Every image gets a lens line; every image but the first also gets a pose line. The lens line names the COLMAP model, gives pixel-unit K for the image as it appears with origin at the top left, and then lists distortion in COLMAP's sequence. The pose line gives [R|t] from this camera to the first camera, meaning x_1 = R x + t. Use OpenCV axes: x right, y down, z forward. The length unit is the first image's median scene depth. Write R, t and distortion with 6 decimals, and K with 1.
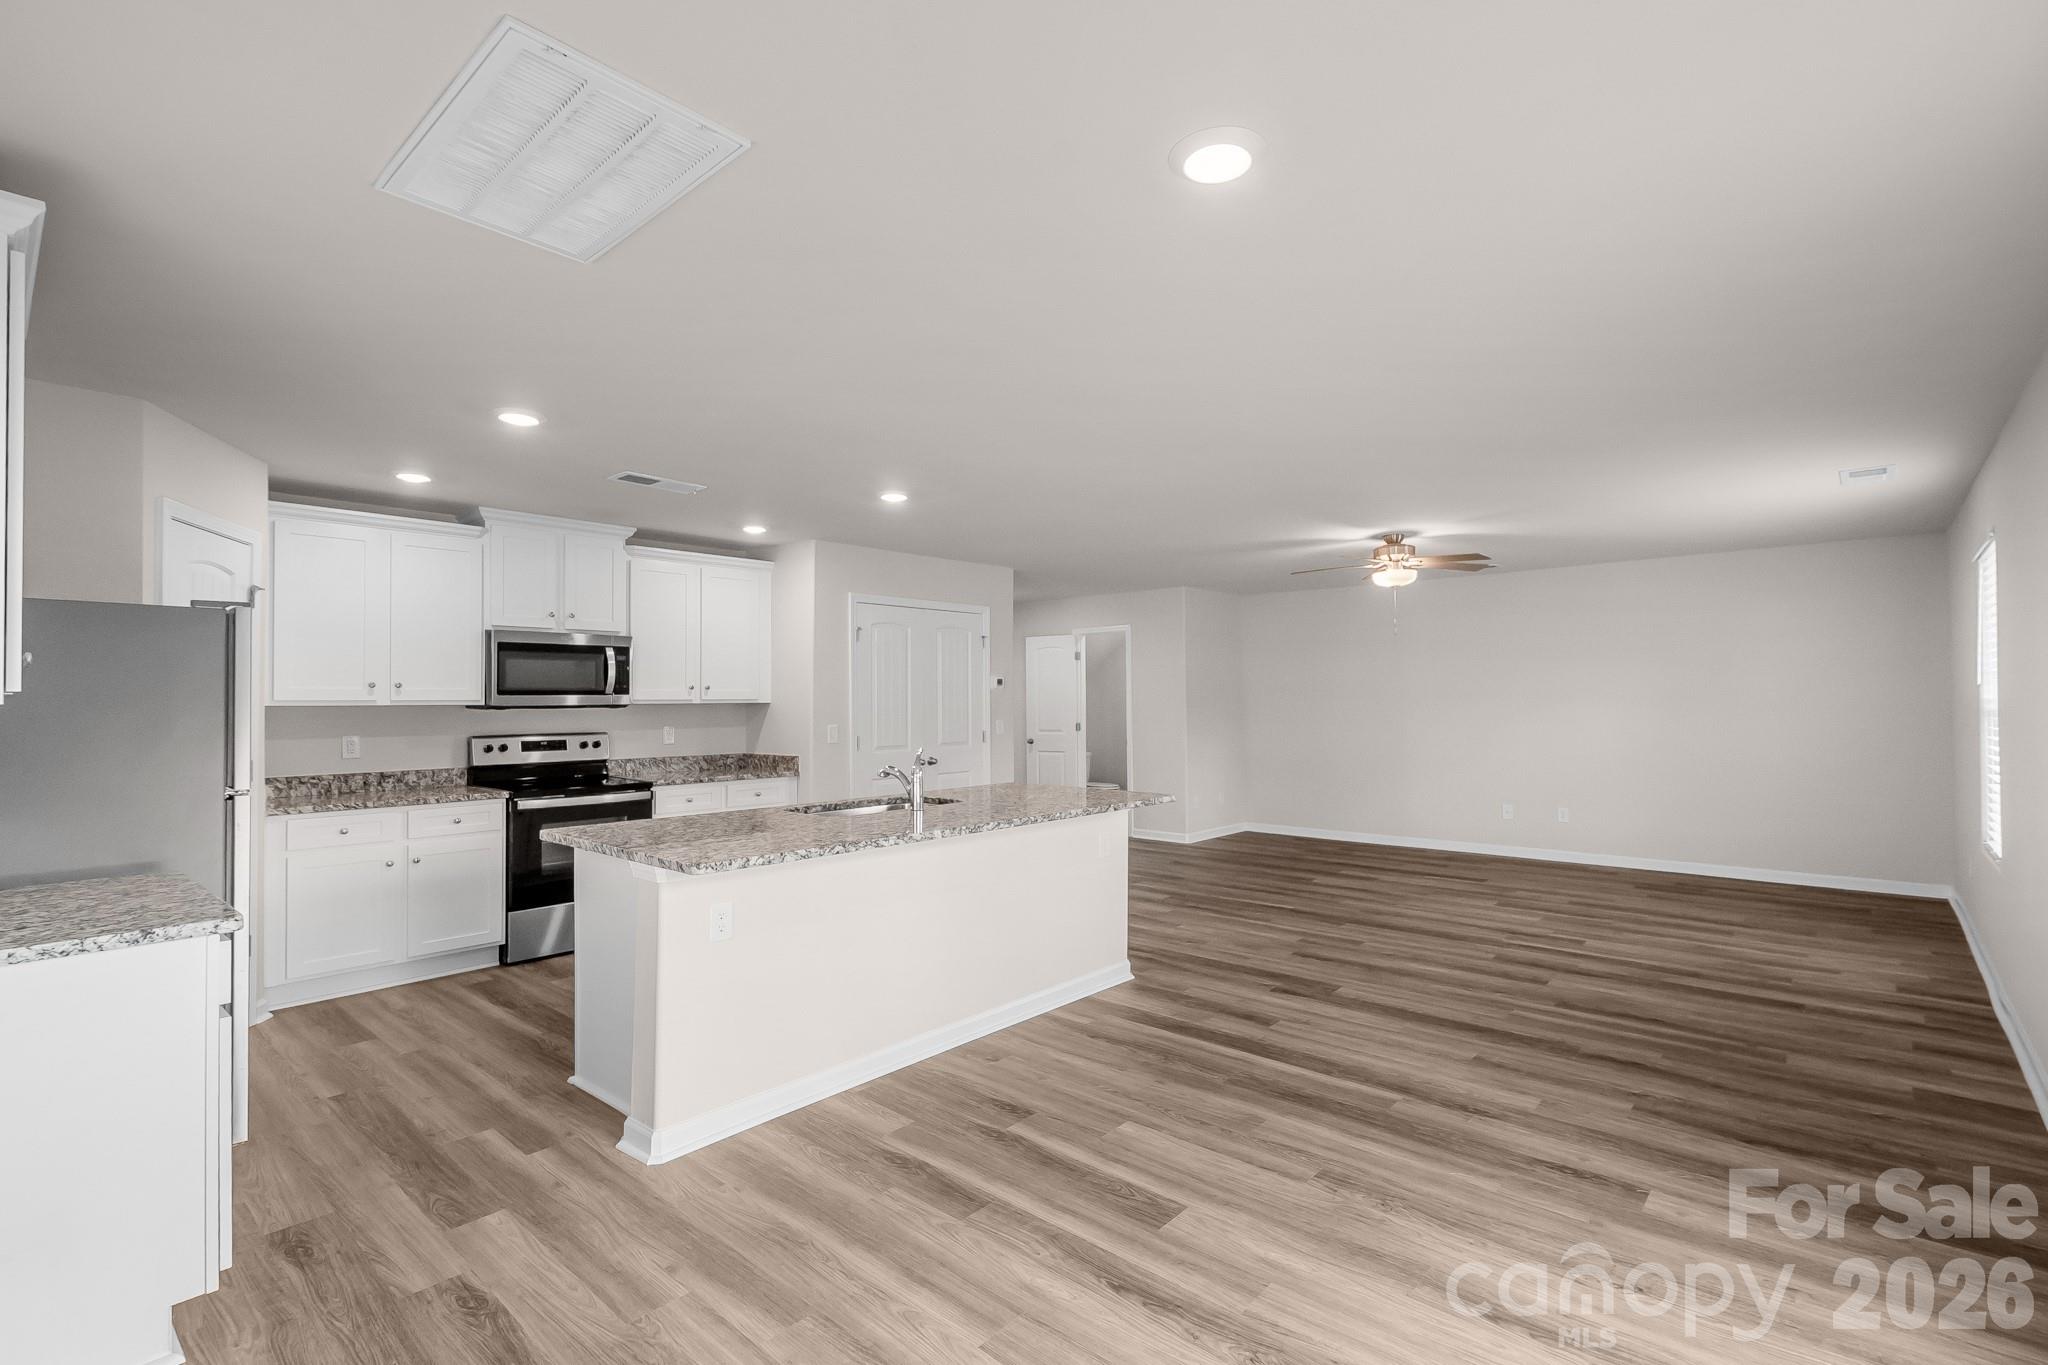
lens RADIAL K [[909.8, 0, 1025.5], [0, 909.8, 688.5], [0, 0, 1]] dist [0.004319, 0.000344]
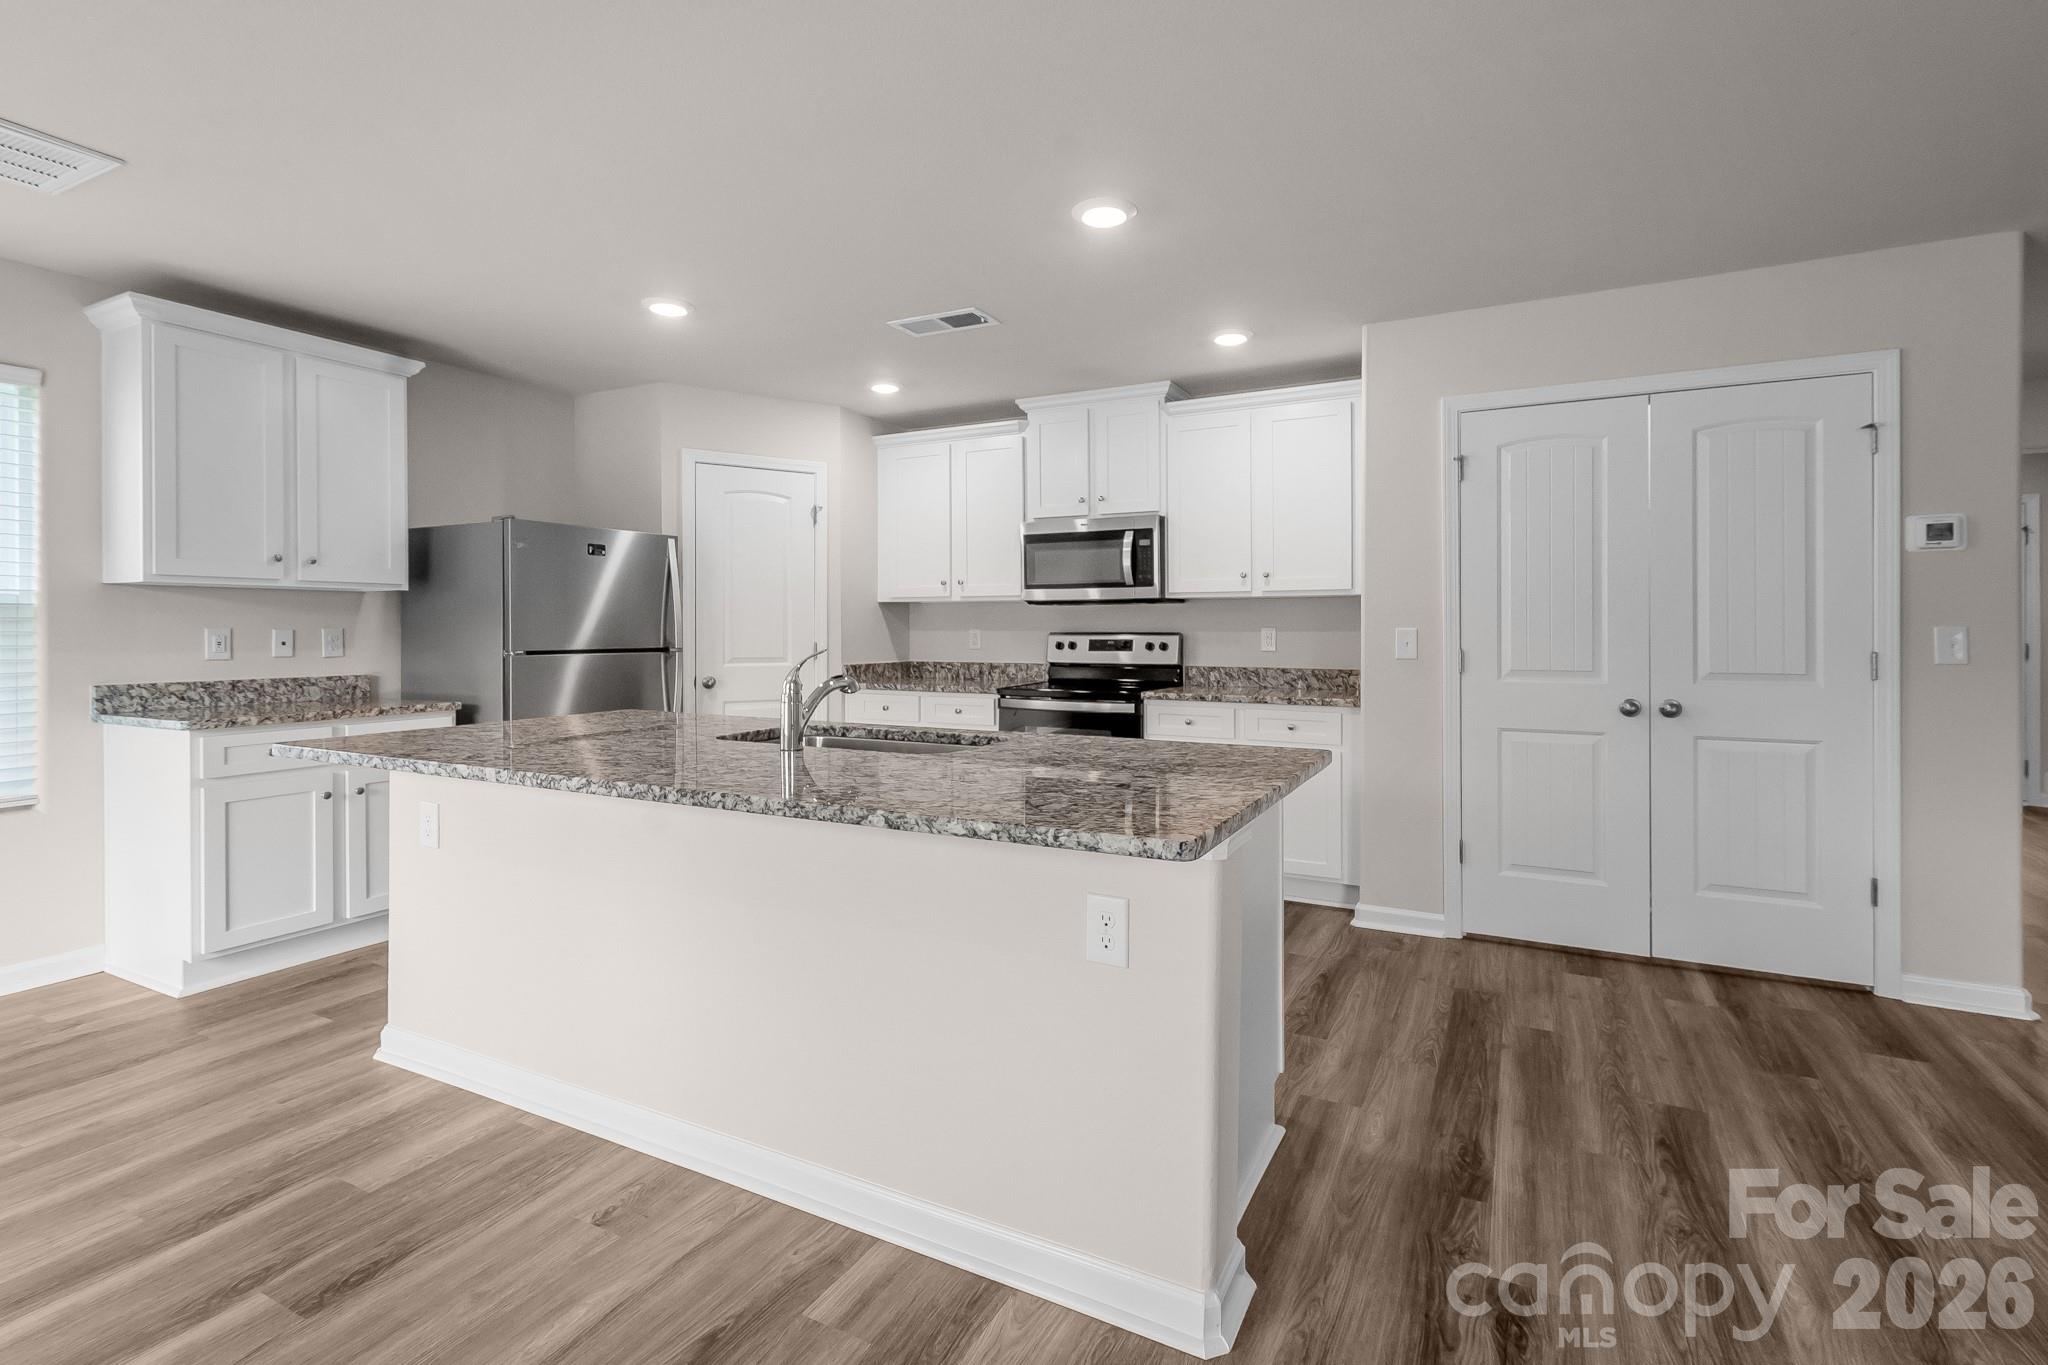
lens RADIAL K [[932.0, 0, 1049.7], [0, 932.0, 627.6], [0, 0, 1]] dist [0.003256, 0.000133]
pose [[0.269732, 0.007171, -0.962909, 0.391264], [0.012819, 0.999857, 0.011037, 0.037774], [0.962850, -0.015321, 0.269602, 0.766289]]
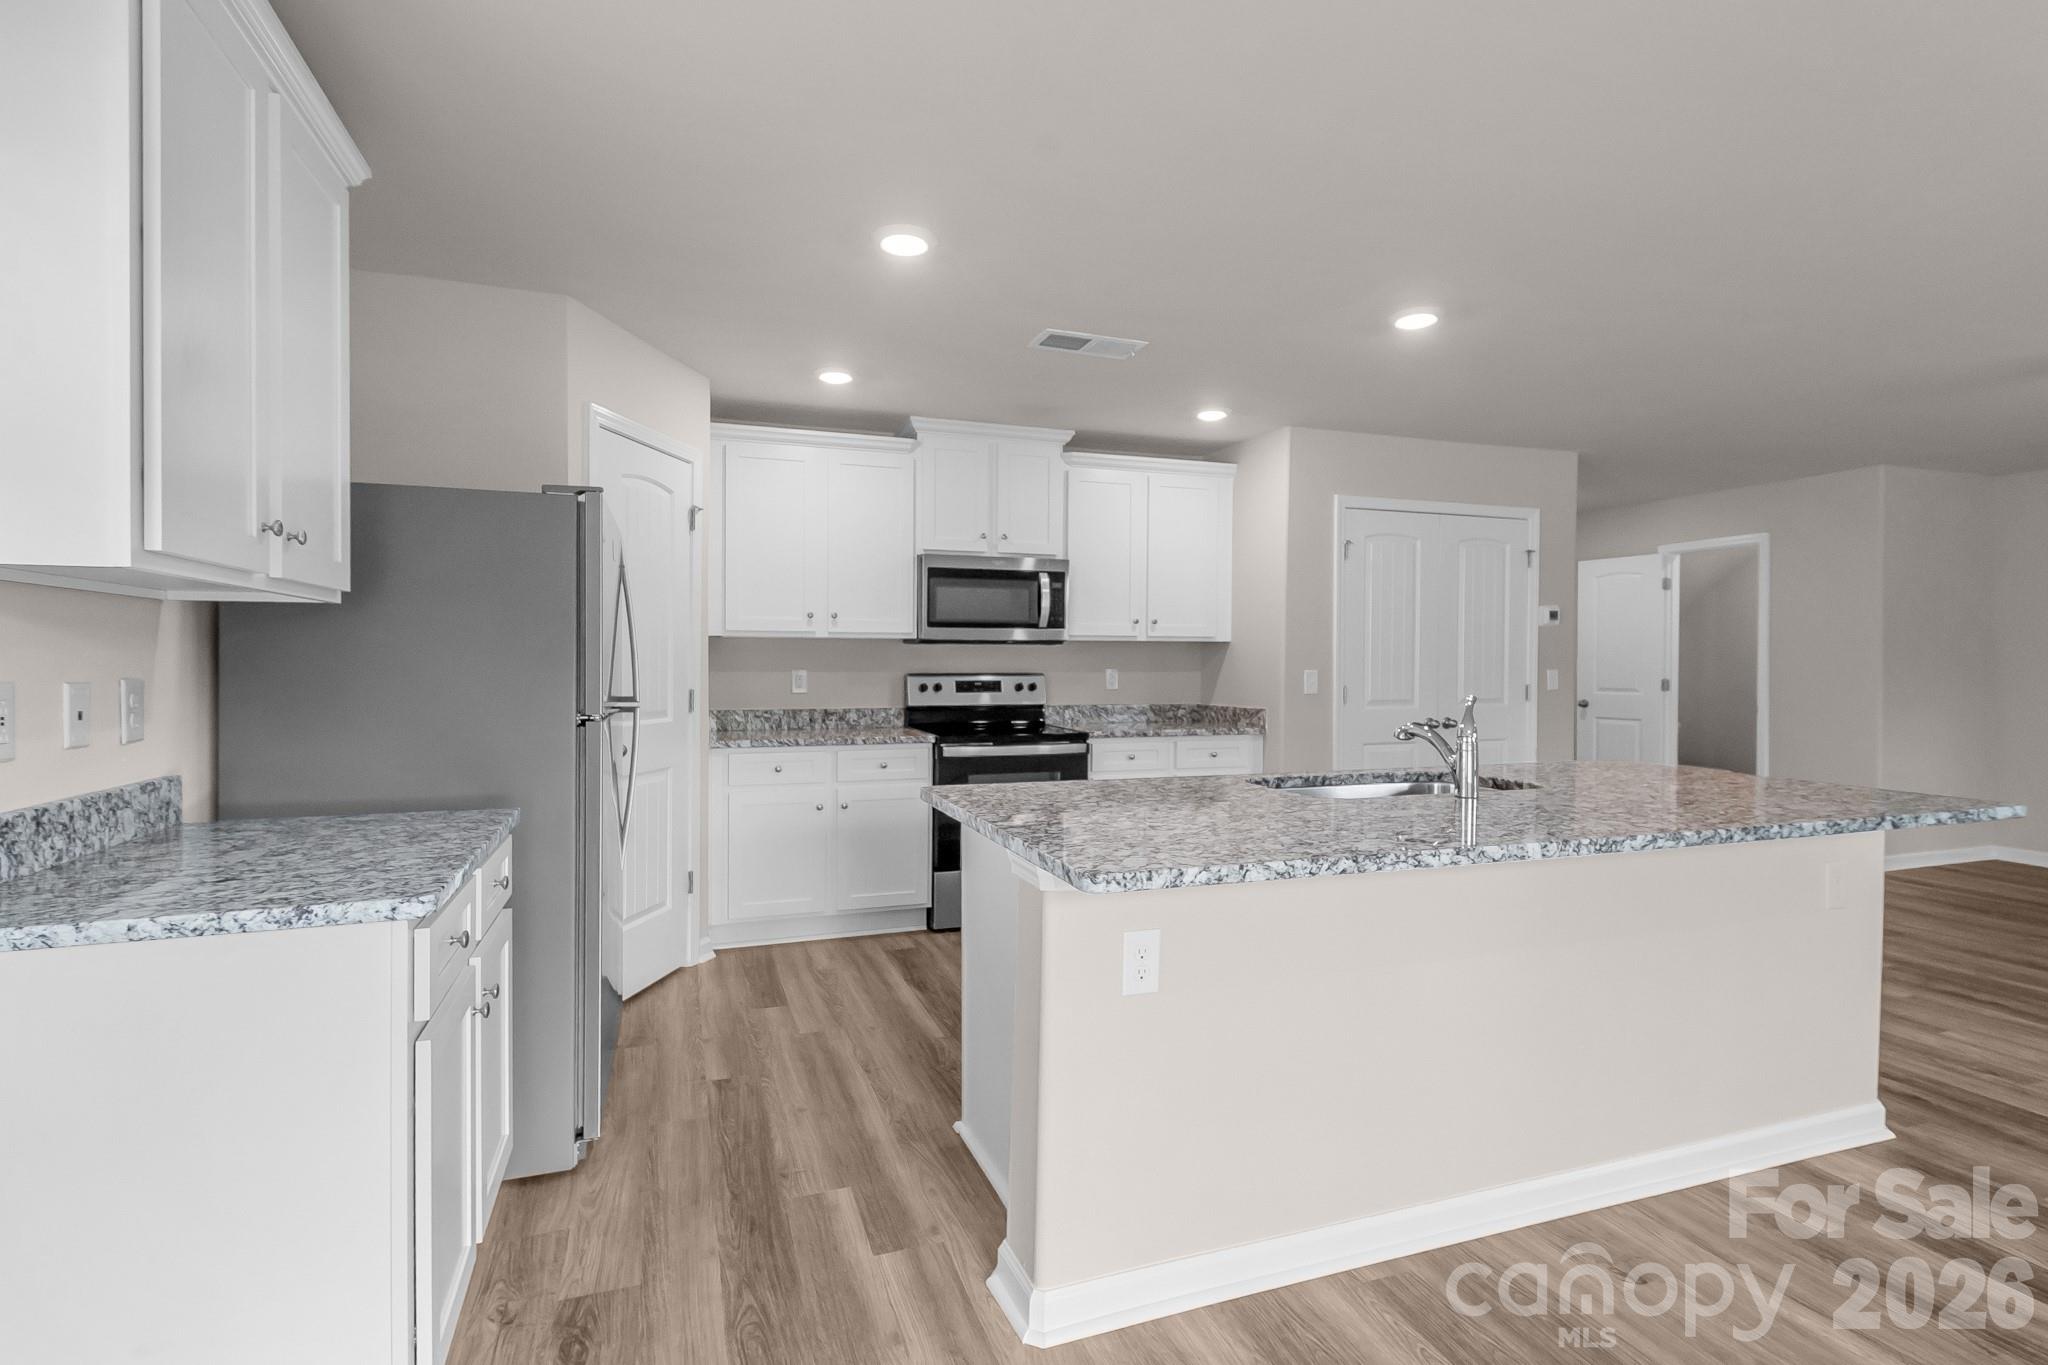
lens RADIAL K [[937.1, 0, 1013.5], [0, 937.1, 675.6], [0, 0, 1]] dist [0.010968, 0.000046]
pose [[0.875881, 0.016526, -0.482245, -0.063733], [-0.002028, 0.999531, 0.030568, 0.026693], [0.482524, -0.025796, 0.875503, 0.239762]]
